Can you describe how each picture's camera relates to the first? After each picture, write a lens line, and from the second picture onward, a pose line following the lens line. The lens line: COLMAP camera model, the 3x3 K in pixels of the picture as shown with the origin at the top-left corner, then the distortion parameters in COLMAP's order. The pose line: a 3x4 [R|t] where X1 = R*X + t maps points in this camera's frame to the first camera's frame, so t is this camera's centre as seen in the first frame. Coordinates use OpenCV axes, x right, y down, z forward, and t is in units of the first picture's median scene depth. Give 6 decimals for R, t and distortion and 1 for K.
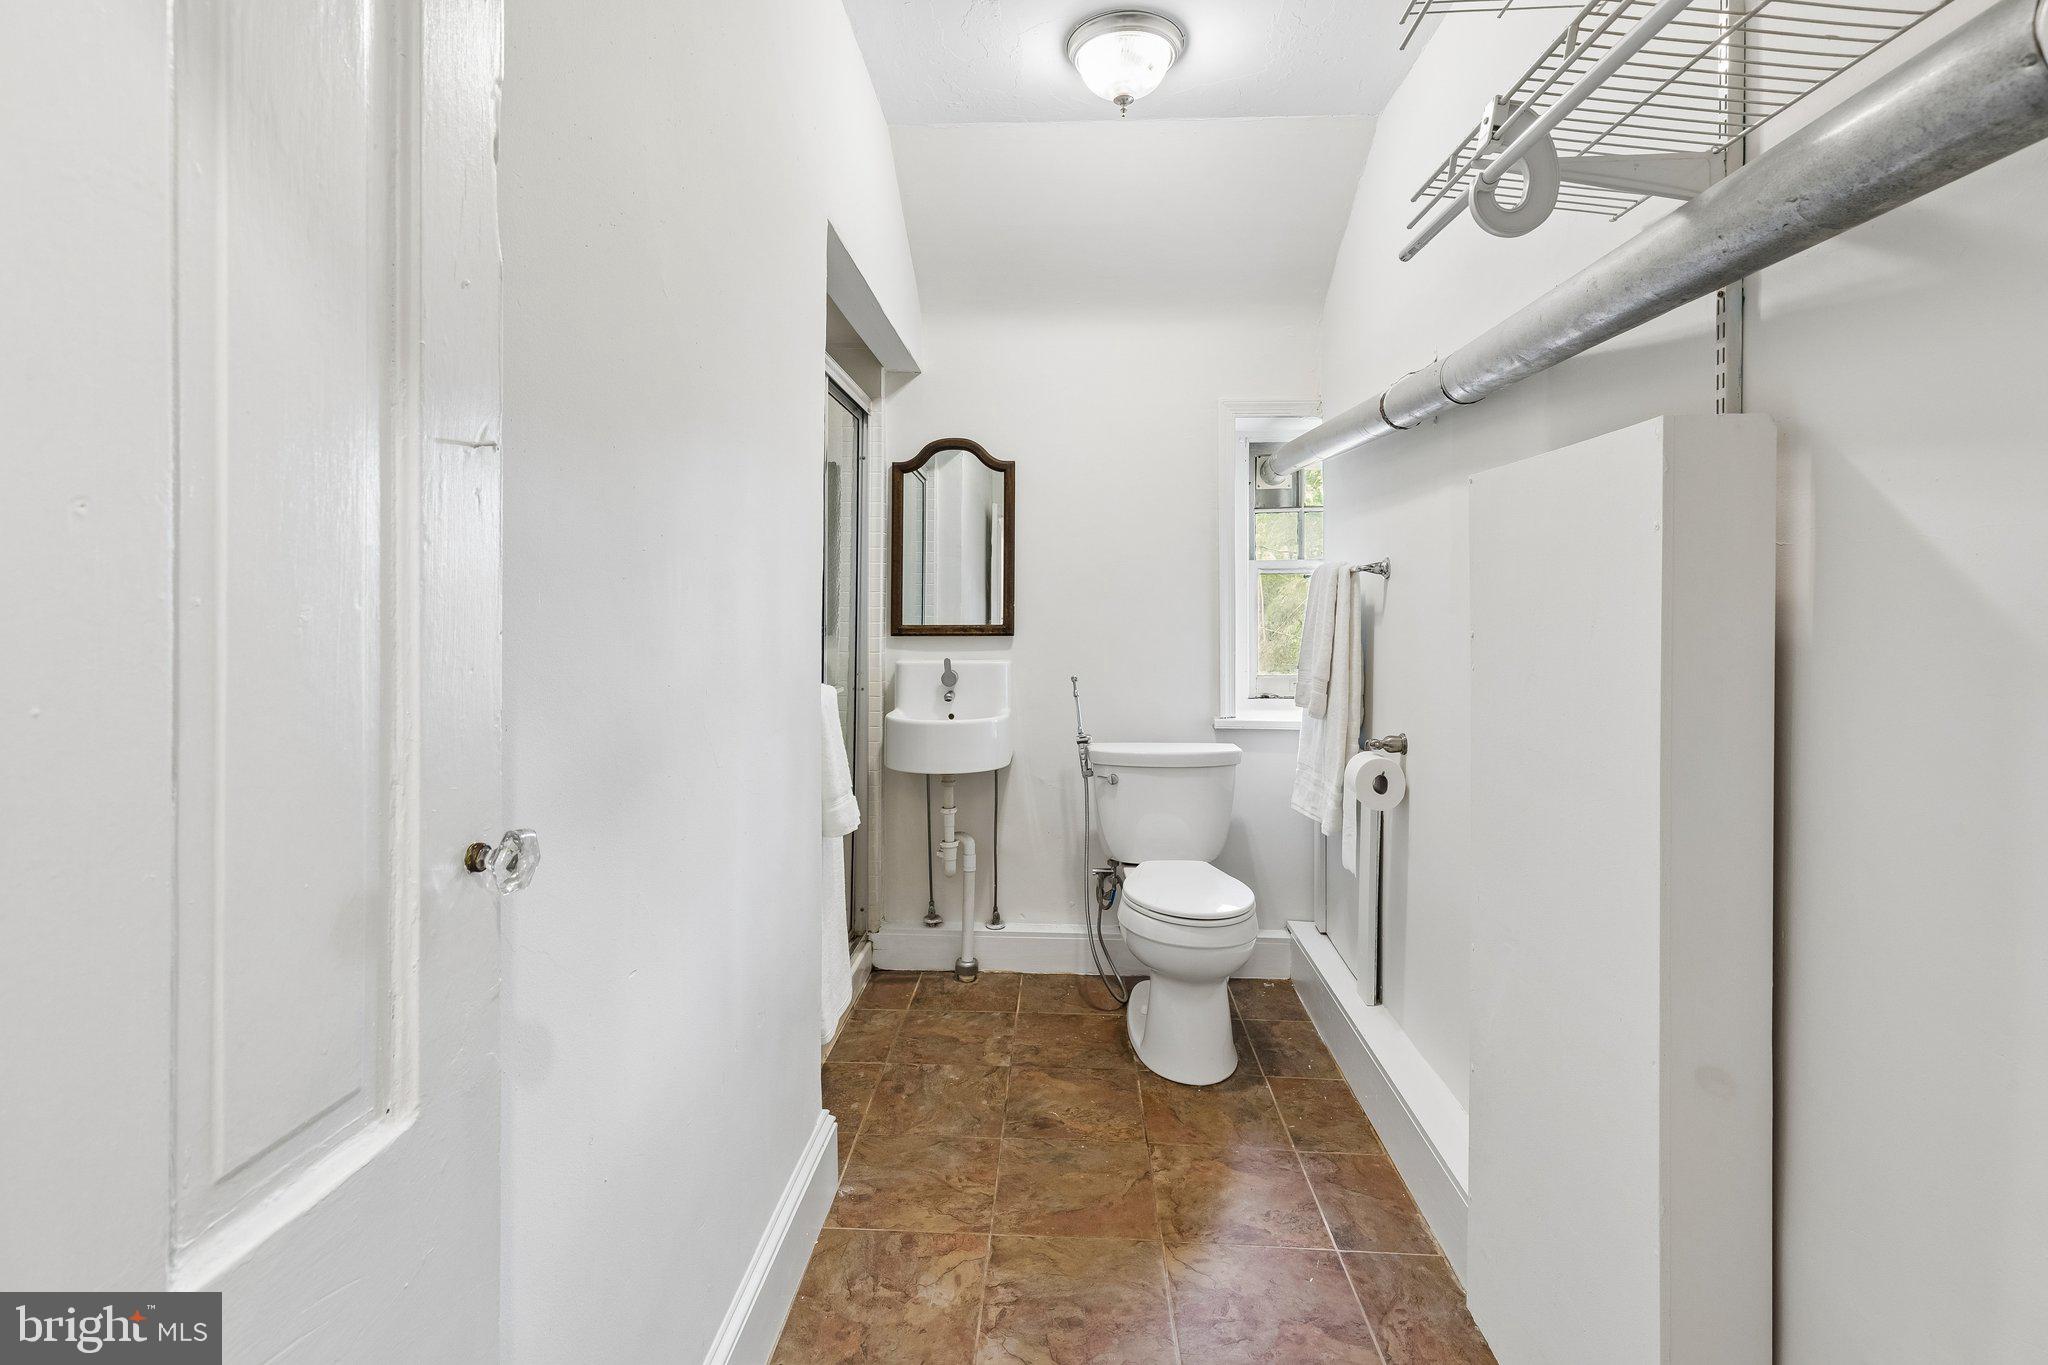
lens RADIAL K [[931.6, 0, 1027.3], [0, 931.6, 660.9], [0, 0, 1]] dist [0.001648, 0.000253]
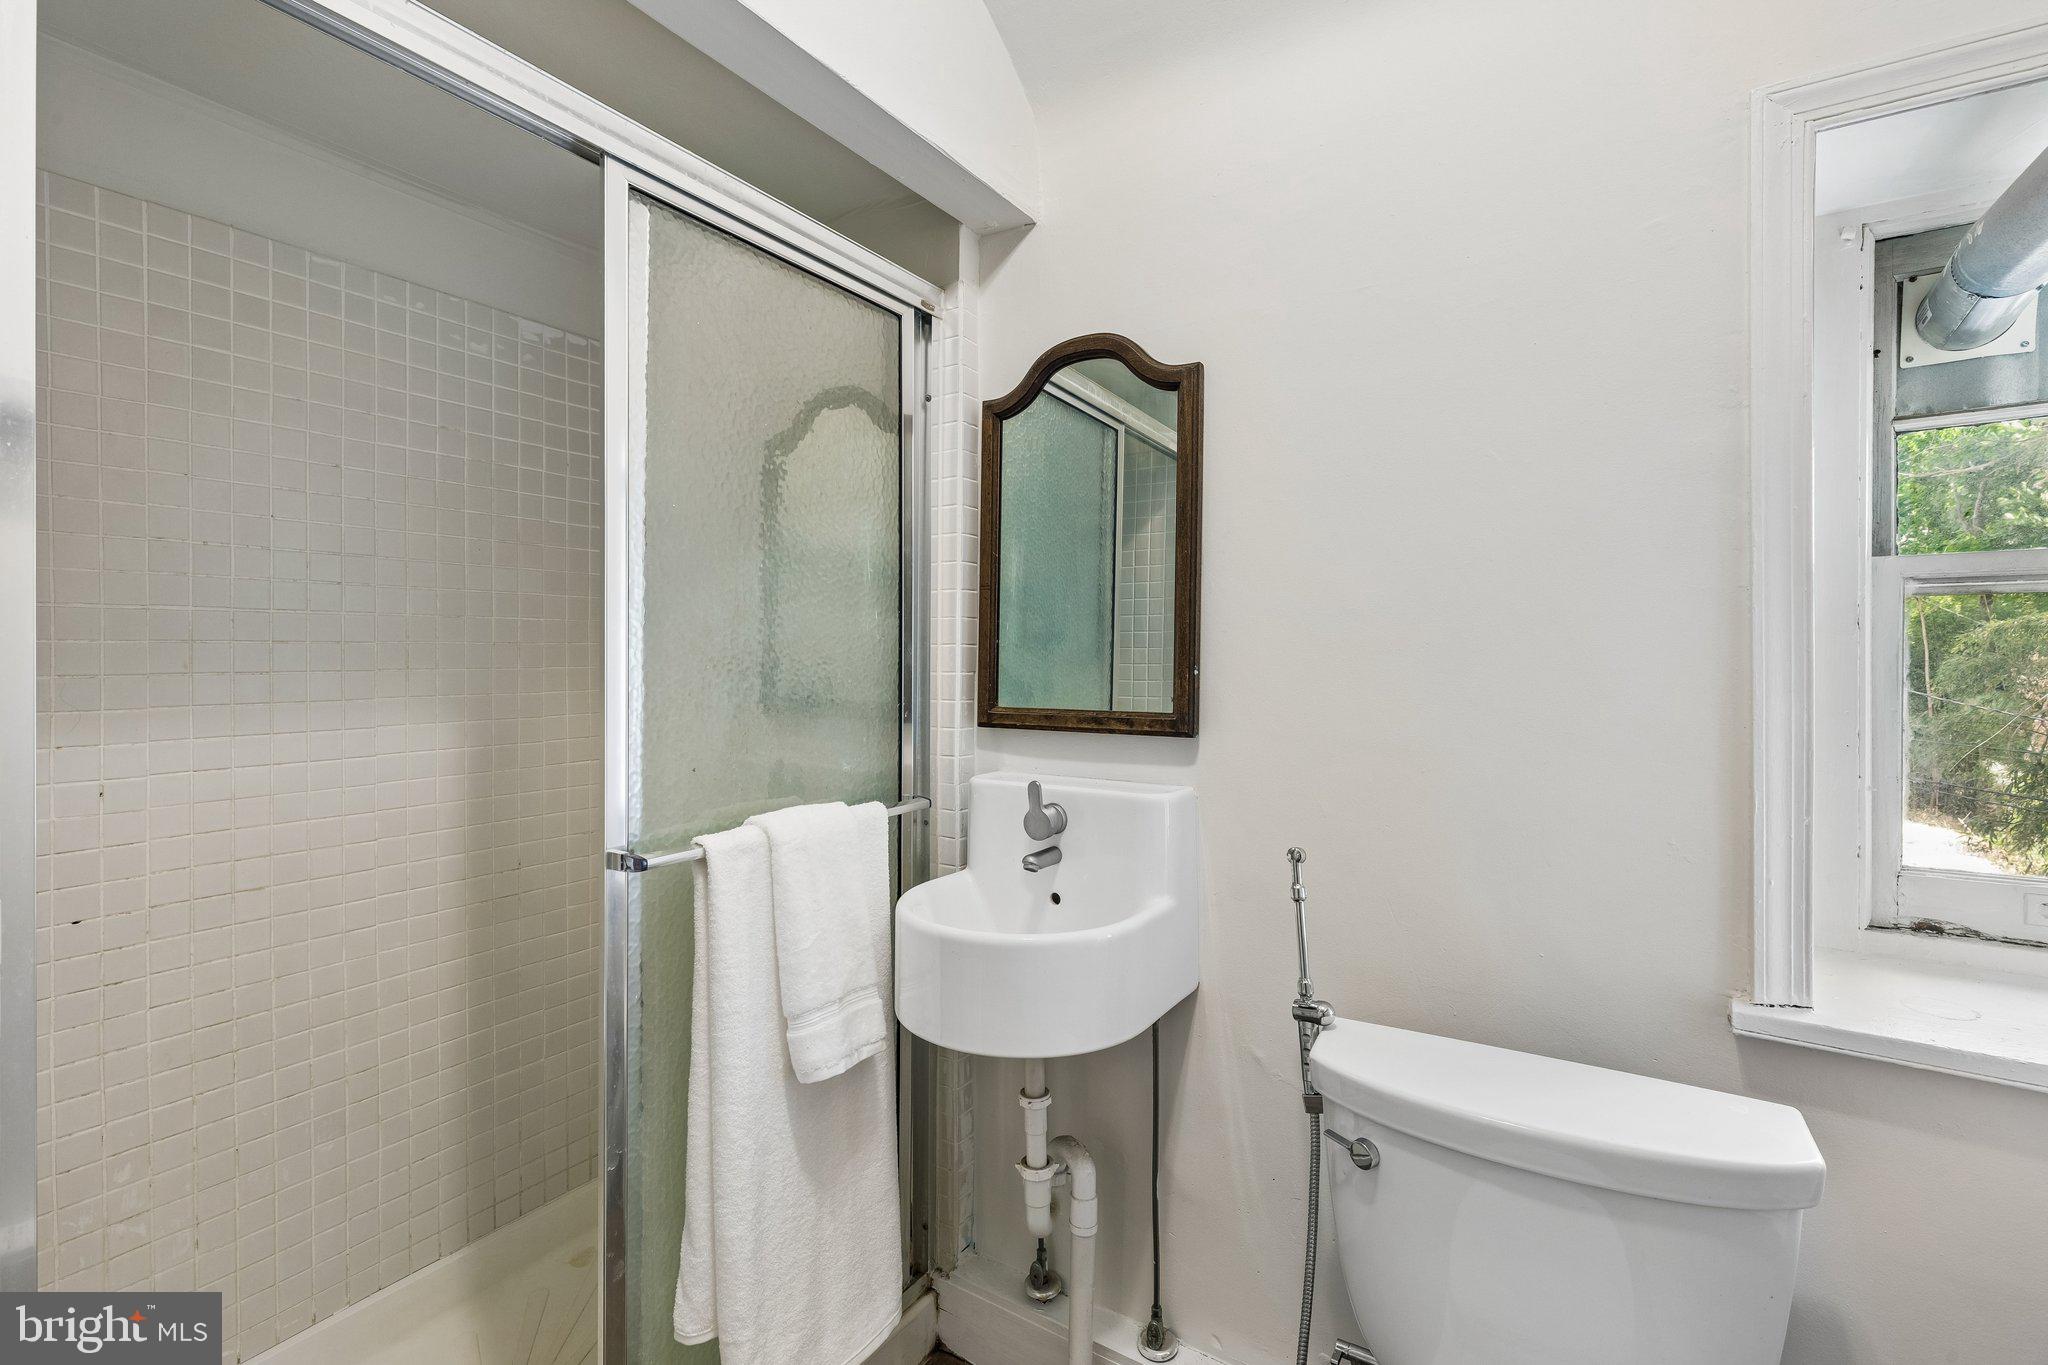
lens RADIAL K [[919.9, 0, 1024.0], [0, 919.9, 682.5], [0, 0, 1]] dist [0.001408, 0.000608]
pose [[0.865547, 0.012220, -0.500679, 0.142802], [-0.032416, 0.998973, -0.031656, -0.037197], [0.499778, 0.043630, 0.865054, 0.566768]]
